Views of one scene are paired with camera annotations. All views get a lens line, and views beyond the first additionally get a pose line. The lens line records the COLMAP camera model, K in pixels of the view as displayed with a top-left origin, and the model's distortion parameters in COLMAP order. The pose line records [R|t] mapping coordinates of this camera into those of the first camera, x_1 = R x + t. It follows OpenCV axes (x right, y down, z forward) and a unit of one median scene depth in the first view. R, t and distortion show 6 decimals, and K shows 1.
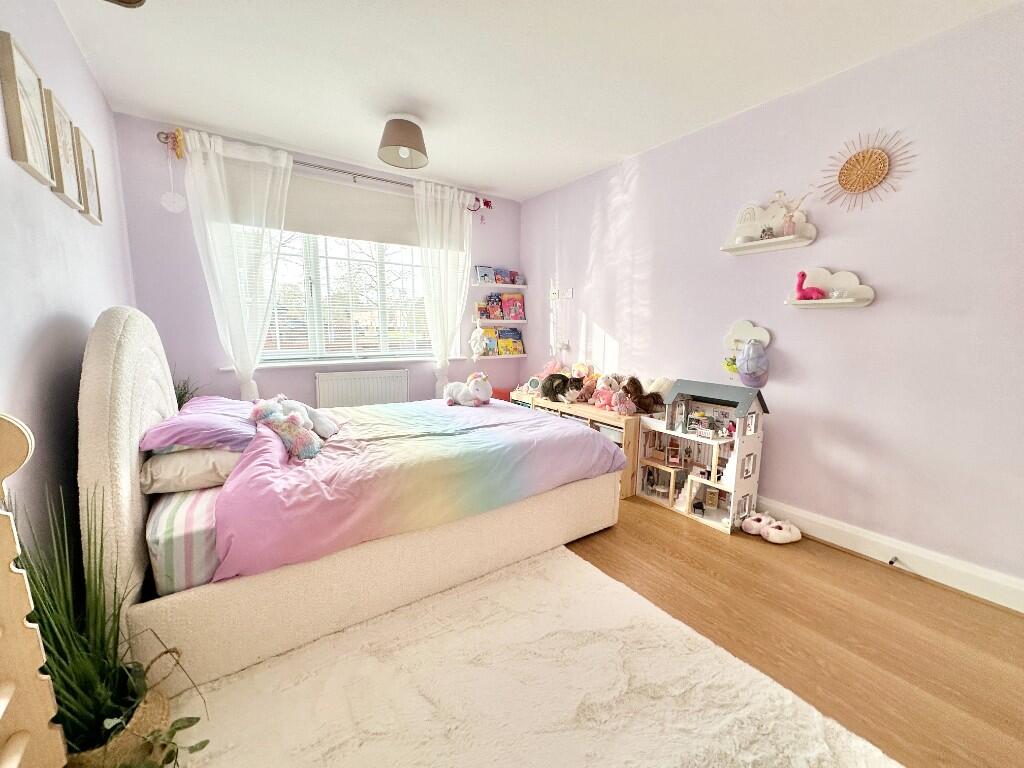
lens RADIAL K [[406.4, 0, 510.7], [0, 406.4, 384.5], [0, 0, 1]] dist [-0.002505, 0.000488]
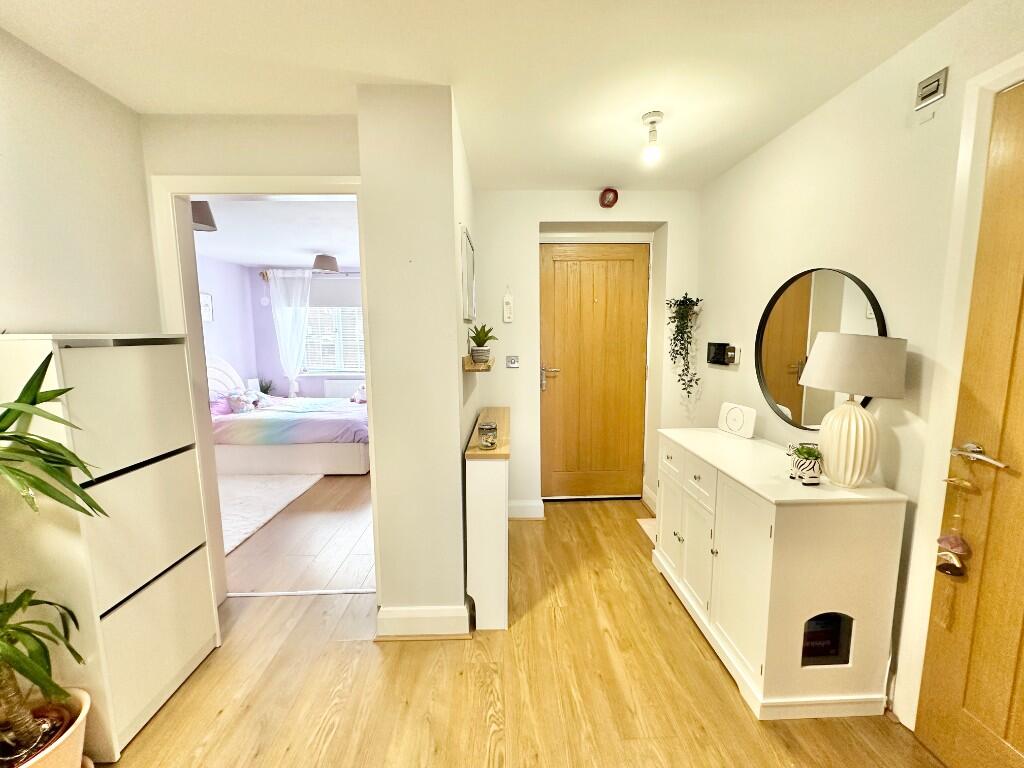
lens RADIAL K [[406.4, 0, 513.1], [0, 406.4, 383.0], [0, 0, 1]] dist [-0.002505, 0.000488]
pose [[0.837288, 0.048119, -0.544641, 1.069404], [-0.063980, 0.997899, -0.010194, -0.043569], [0.543007, 0.043381, 0.838607, -0.079259]]
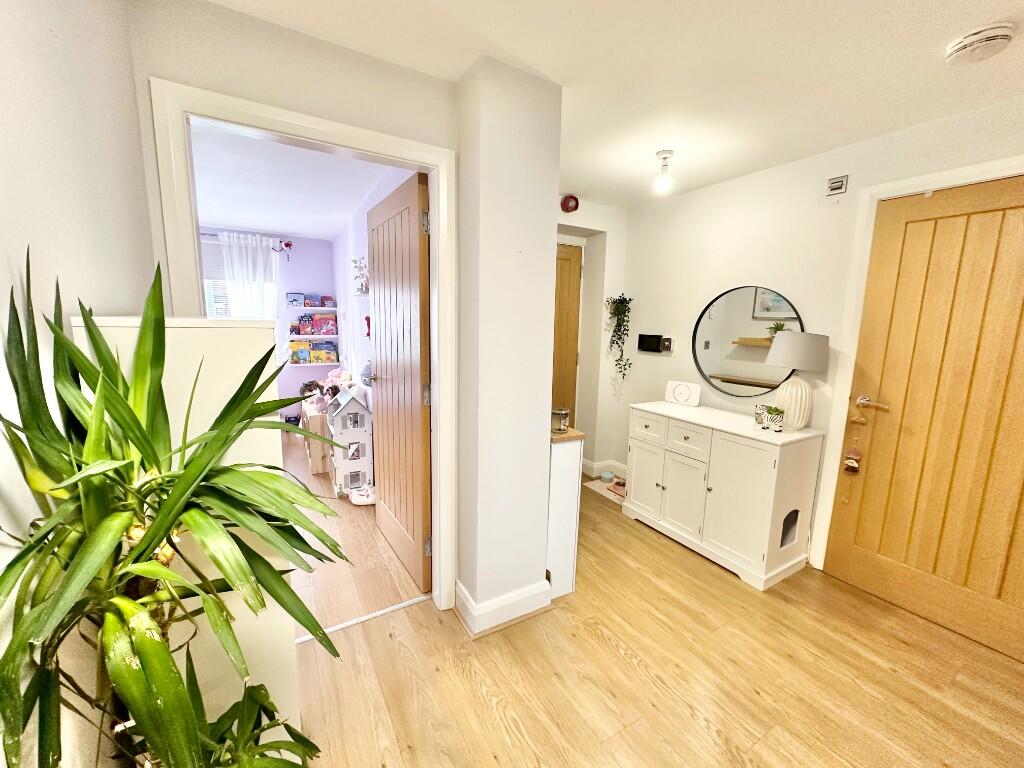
lens RADIAL K [[406.4, 0, 512.7], [0, 406.4, 383.2], [0, 0, 1]] dist [-0.002505, 0.000488]
pose [[0.996740, 0.023627, -0.077146, 0.750153], [-0.023453, 0.999720, 0.003158, -0.031601], [0.077199, -0.001338, 0.997015, -0.218906]]
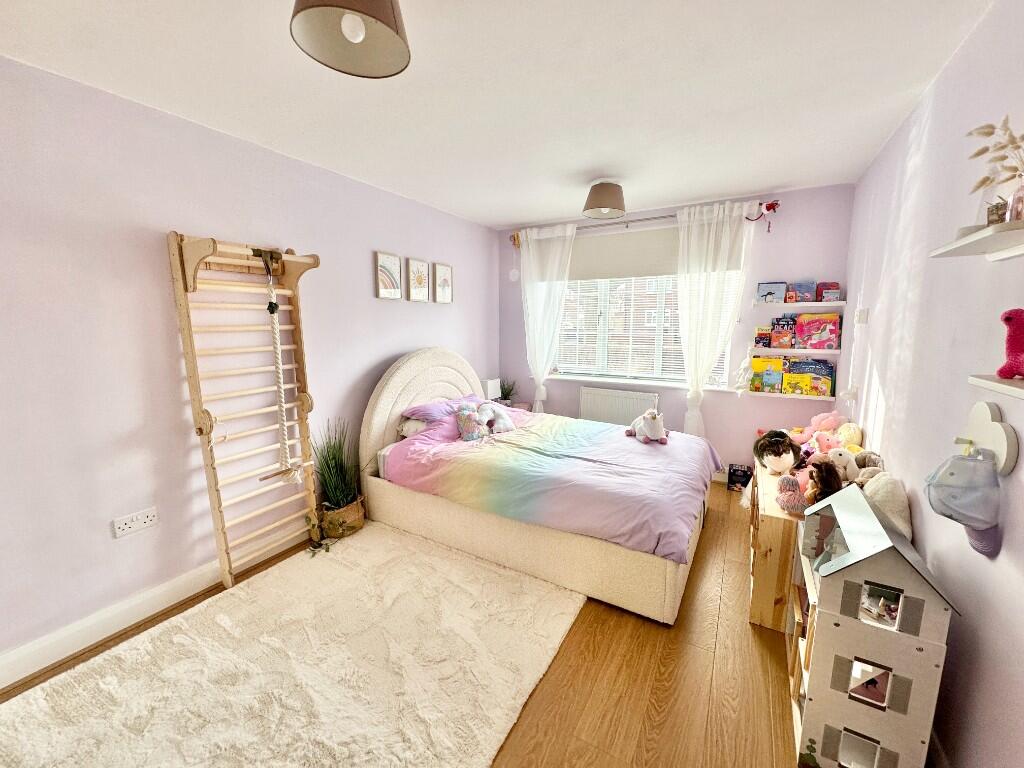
lens RADIAL K [[406.4, 0, 510.7], [0, 406.4, 383.7], [0, 0, 1]] dist [-0.002505, 0.000488]
pose [[0.422072, 0.124869, -0.897921, 0.489941], [-0.123240, 0.989177, 0.079630, -0.095935], [0.898146, 0.077051, 0.432893, 0.207369]]
